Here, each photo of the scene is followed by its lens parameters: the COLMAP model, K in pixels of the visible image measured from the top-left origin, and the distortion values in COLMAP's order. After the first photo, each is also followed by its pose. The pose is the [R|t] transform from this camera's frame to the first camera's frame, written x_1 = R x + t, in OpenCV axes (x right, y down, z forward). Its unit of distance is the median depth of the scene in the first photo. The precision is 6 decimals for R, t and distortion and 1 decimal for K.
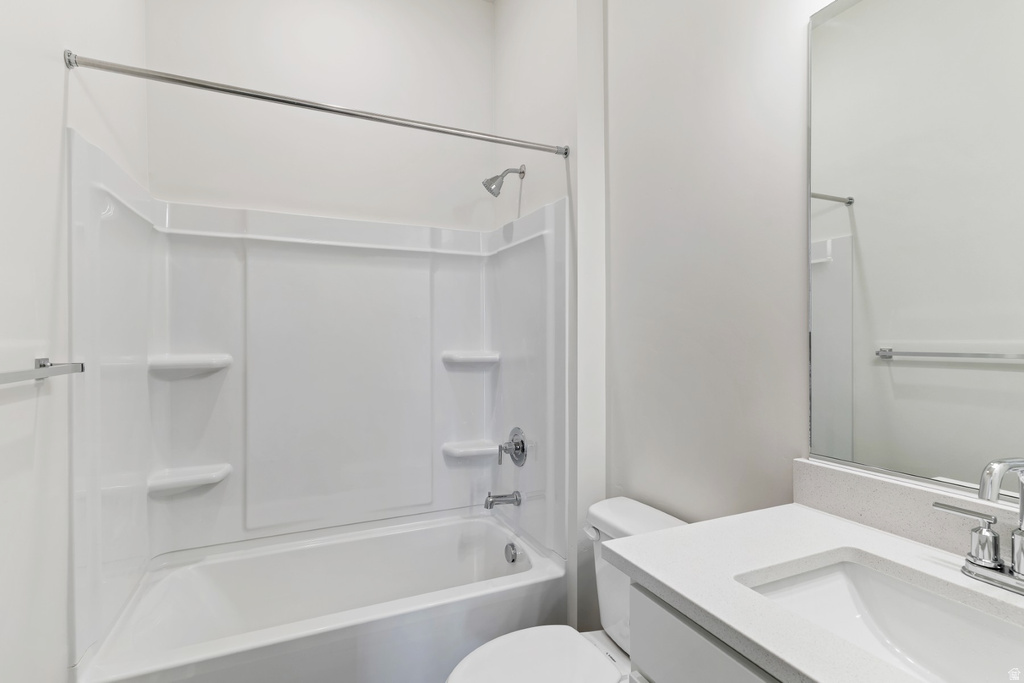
lens RADIAL K [[487.9, 0, 515.0], [0, 487.9, 339.1], [0, 0, 1]] dist [-0.001647, 0.002493]
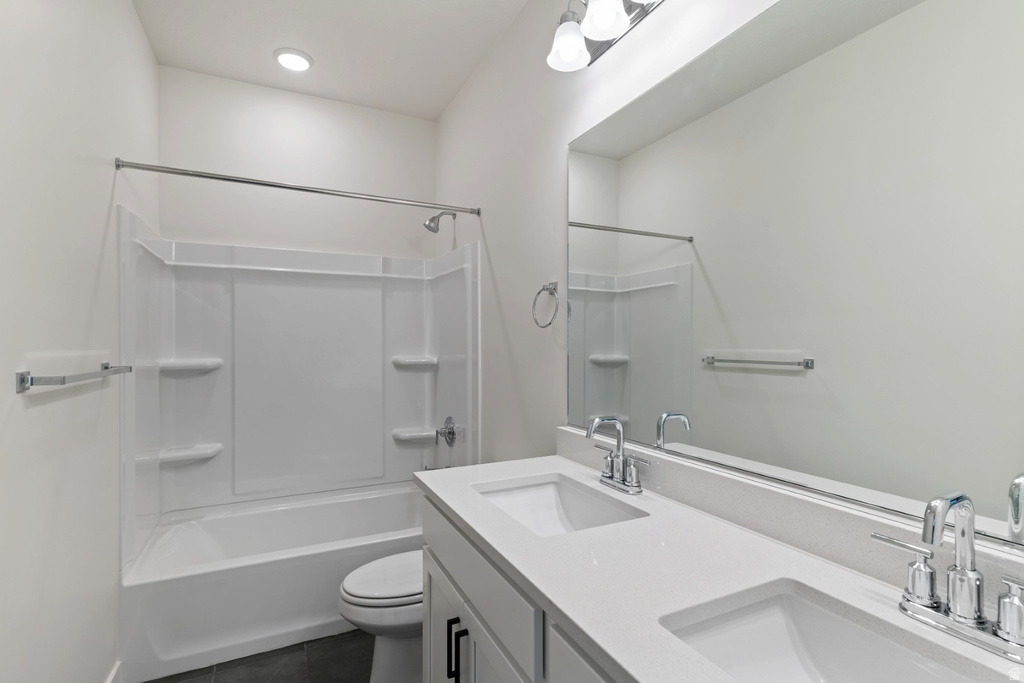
lens RADIAL K [[487.9, 0, 509.3], [0, 487.9, 346.7], [0, 0, 1]] dist [-0.001647, 0.002493]
pose [[0.999753, 0.004486, 0.021768, 0.146368], [-0.004834, 0.999860, 0.015990, -0.023450], [-0.021693, -0.016091, 0.999635, -0.302340]]
